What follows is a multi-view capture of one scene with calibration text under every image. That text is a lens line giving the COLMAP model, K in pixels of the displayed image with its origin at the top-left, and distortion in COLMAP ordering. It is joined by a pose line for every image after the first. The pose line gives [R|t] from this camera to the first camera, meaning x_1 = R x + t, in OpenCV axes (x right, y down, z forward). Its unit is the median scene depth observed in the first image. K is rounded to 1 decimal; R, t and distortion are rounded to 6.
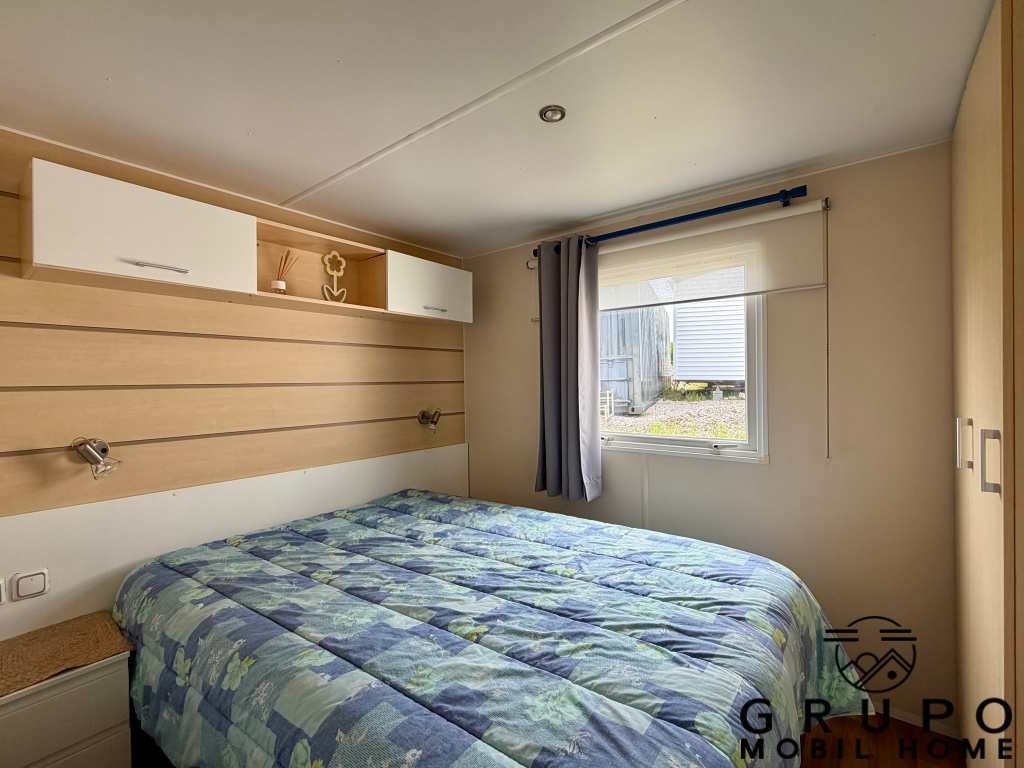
lens RADIAL K [[461.7, 0, 512.5], [0, 461.7, 382.3], [0, 0, 1]] dist [-0.003772, -0.000365]
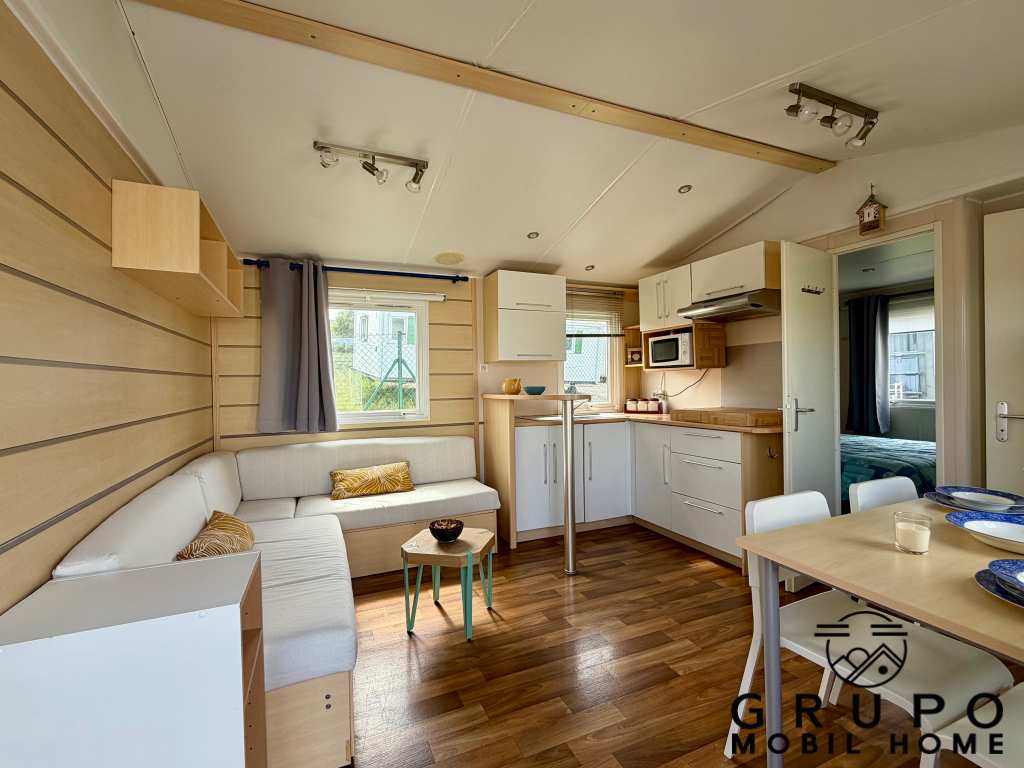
lens RADIAL K [[461.7, 0, 515.7], [0, 461.7, 381.6], [0, 0, 1]] dist [-0.003772, -0.000365]
pose [[0.883204, 0.003955, -0.468973, -0.267545], [-0.002668, 0.999991, 0.003409, 0.039871], [0.468982, -0.001760, 0.883206, -1.331413]]
